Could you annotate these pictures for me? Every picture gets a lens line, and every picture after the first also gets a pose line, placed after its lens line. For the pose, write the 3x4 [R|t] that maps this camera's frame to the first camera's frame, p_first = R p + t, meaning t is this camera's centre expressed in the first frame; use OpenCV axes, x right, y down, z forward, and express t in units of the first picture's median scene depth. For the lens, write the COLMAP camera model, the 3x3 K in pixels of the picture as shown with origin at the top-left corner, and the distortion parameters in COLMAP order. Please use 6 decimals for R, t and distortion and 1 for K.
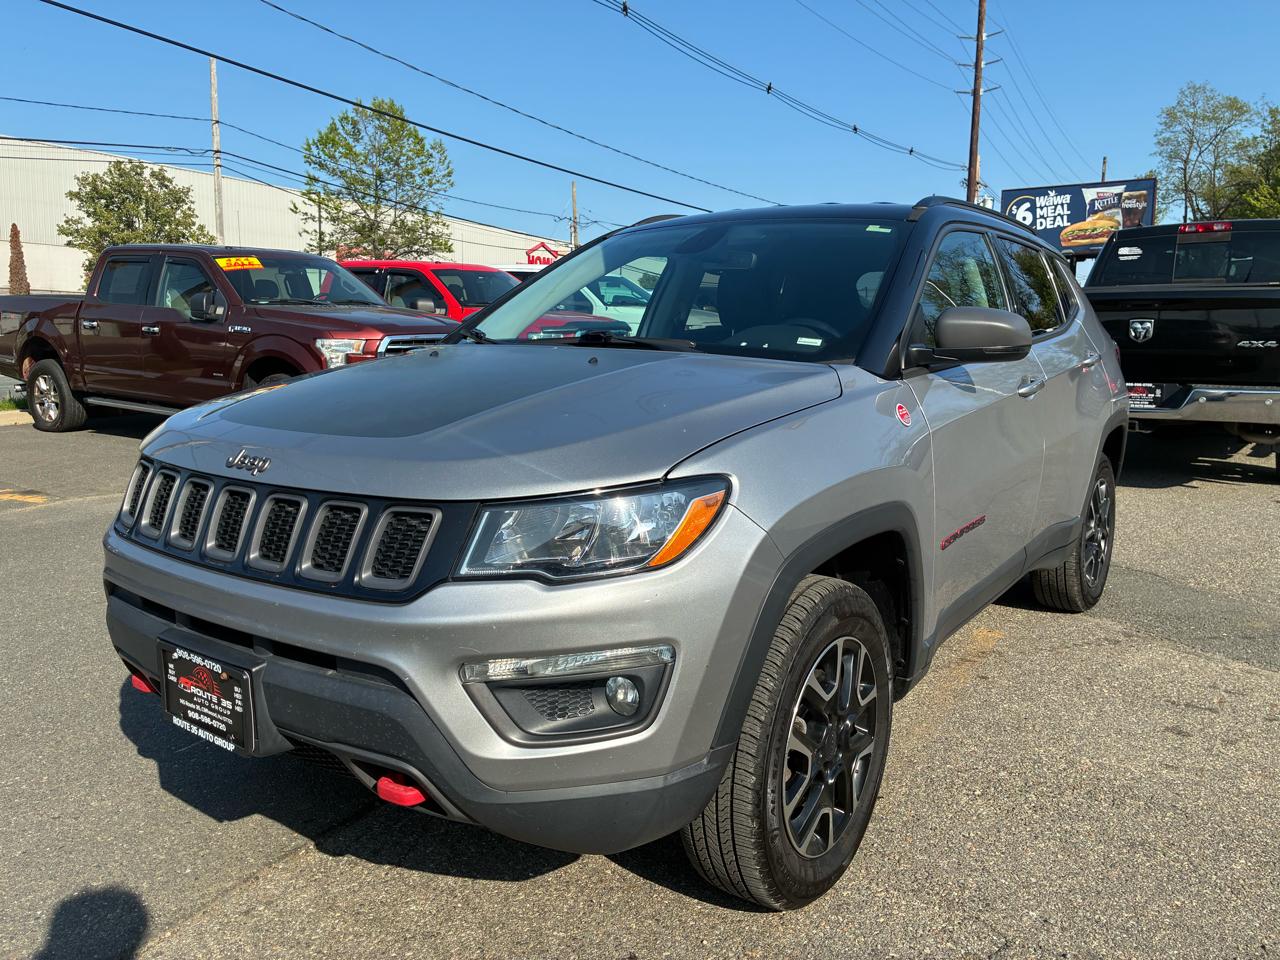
lens RADIAL K [[976.7, 0, 653.4], [0, 976.7, 468.6], [0, 0, 1]] dist [0.058822, -0.085573]
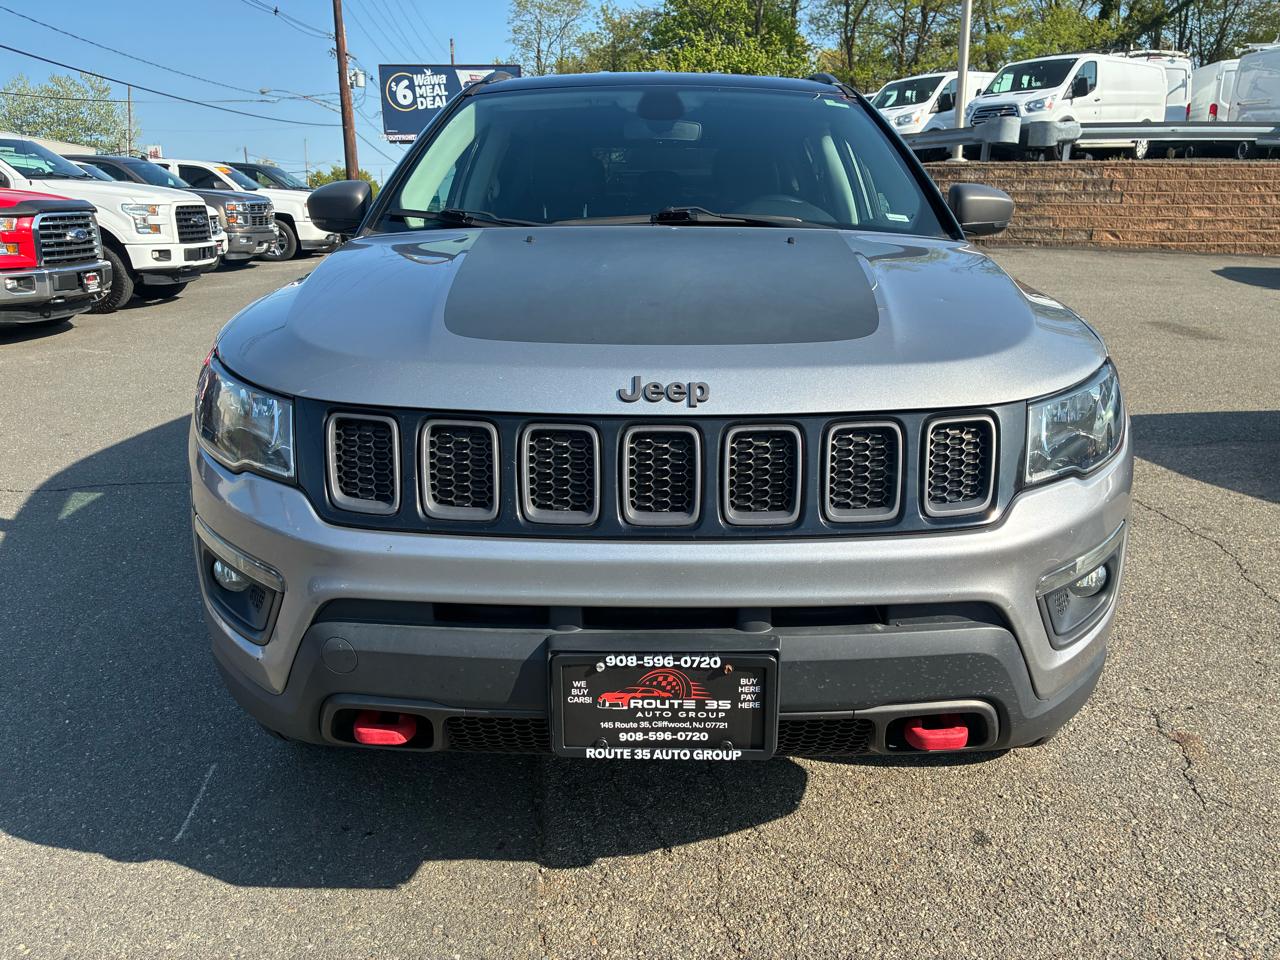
lens RADIAL K [[979.0, 0, 640.0], [0, 979.0, 480.0], [0, 0, 1]] dist [0.018401, 0.004752]
pose [[0.810352, -0.158972, 0.563965, -0.421968], [0.086627, 0.984419, 0.153017, -0.026888], [-0.579504, -0.075143, 0.811498, 0.203486]]
